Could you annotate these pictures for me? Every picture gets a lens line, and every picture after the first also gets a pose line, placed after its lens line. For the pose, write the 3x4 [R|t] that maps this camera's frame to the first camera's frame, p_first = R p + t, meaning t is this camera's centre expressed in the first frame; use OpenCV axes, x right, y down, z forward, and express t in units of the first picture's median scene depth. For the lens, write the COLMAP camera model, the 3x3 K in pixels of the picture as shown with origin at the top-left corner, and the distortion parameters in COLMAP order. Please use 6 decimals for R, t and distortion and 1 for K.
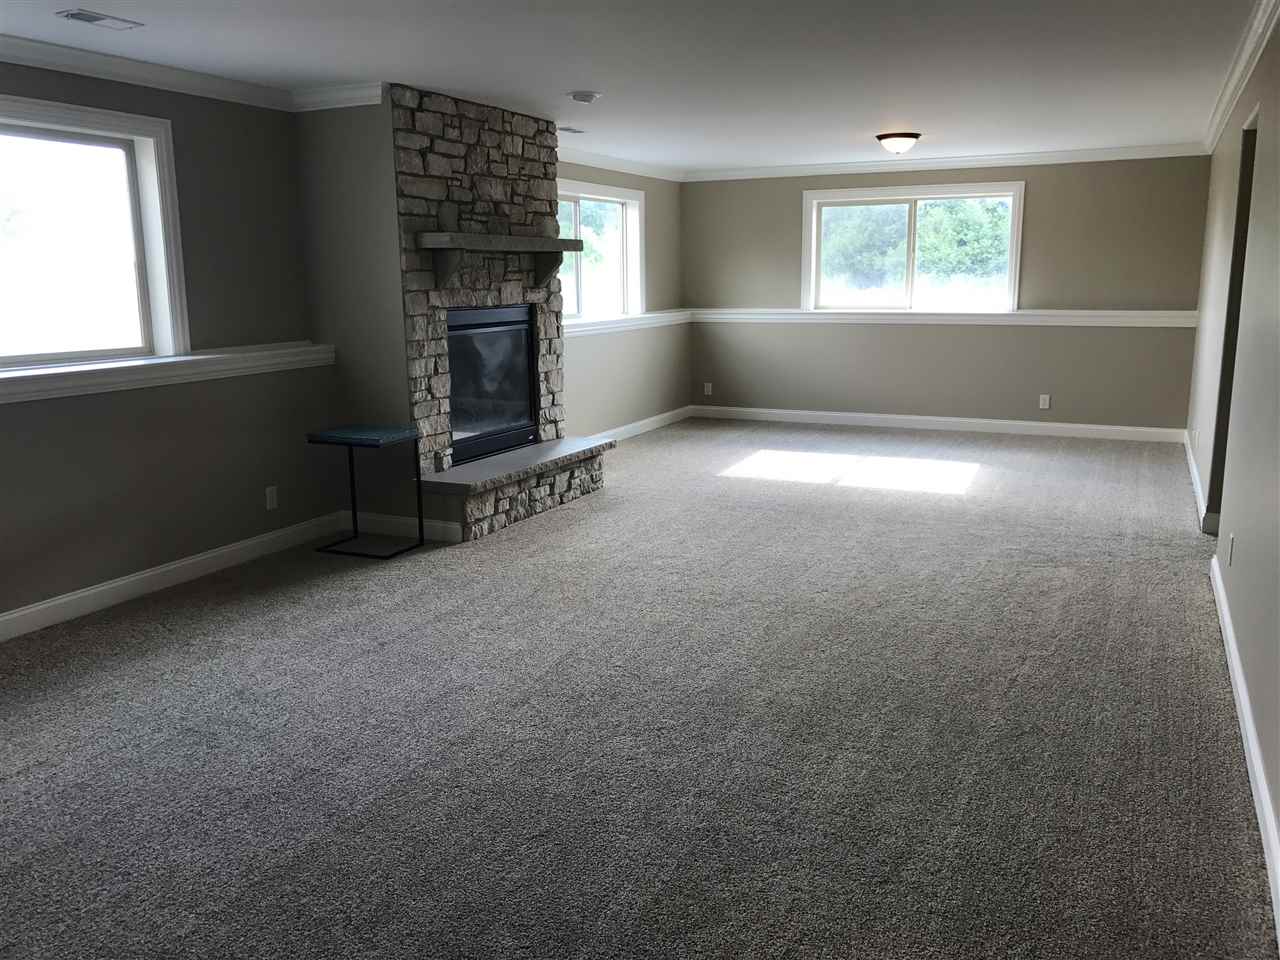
lens RADIAL K [[1059.7, 0, 637.9], [0, 1059.7, 490.5], [0, 0, 1]] dist [0.041944, -0.031563]
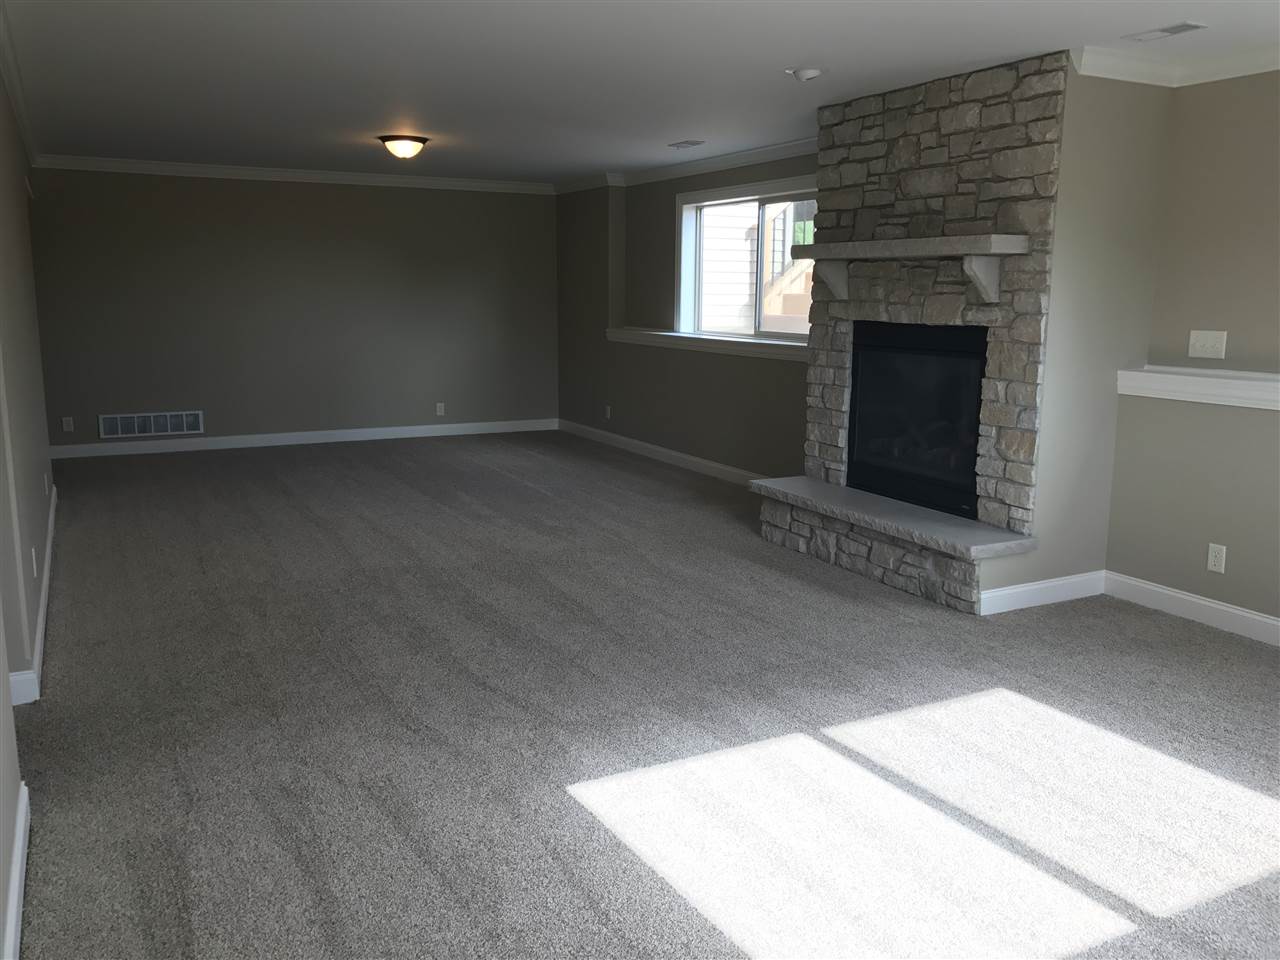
lens RADIAL K [[1059.7, 0, 635.4], [0, 1059.7, 473.7], [0, 0, 1]] dist [0.041944, -0.031563]
pose [[-0.594837, 0.146242, -0.790432, 0.673134], [-0.161907, 0.941363, 0.296009, -0.277264], [0.787372, 0.304053, -0.536280, 1.324298]]
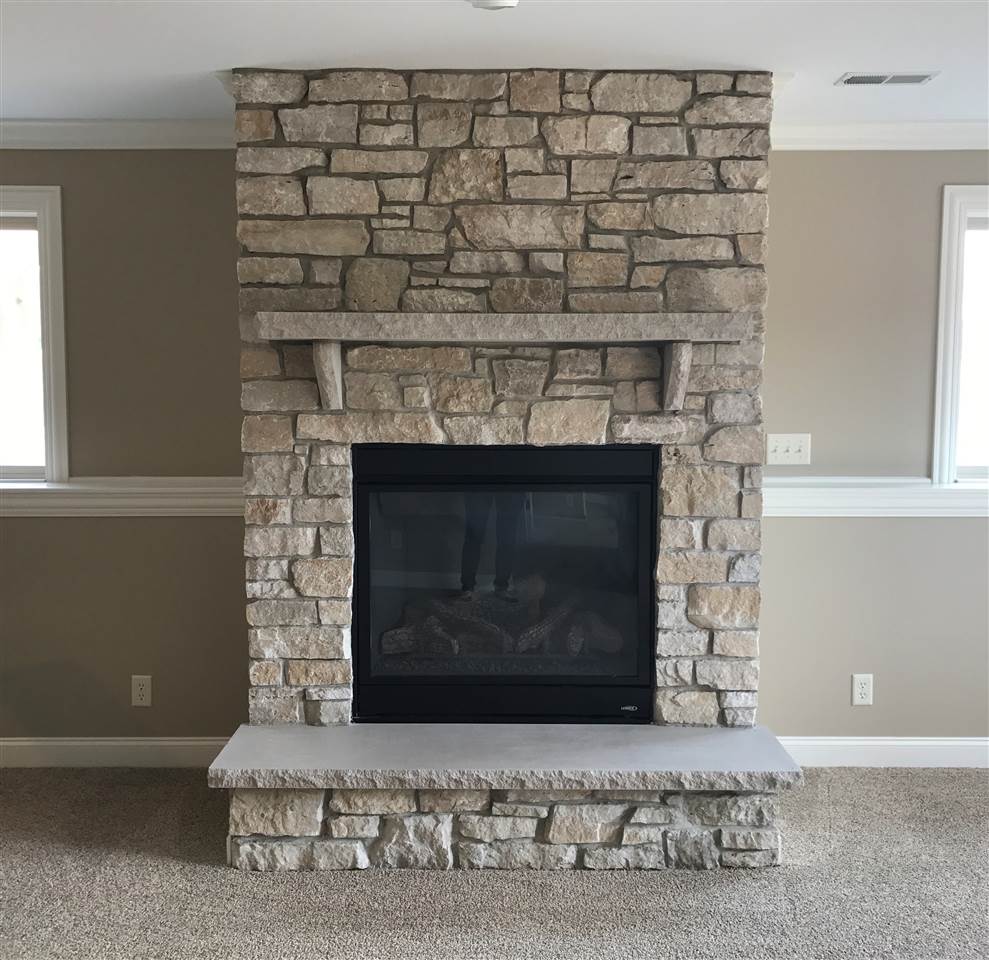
lens RADIAL K [[1039.6, 0, 491.3], [0, 1039.6, 475.6], [0, 0, 1]] dist [0.037549, 0.000000]
pose [[0.435496, 0.101624, -0.894436, 0.326022], [-0.186724, 0.982195, 0.020679, -0.170113], [0.880612, 0.158007, 0.446718, 0.774677]]
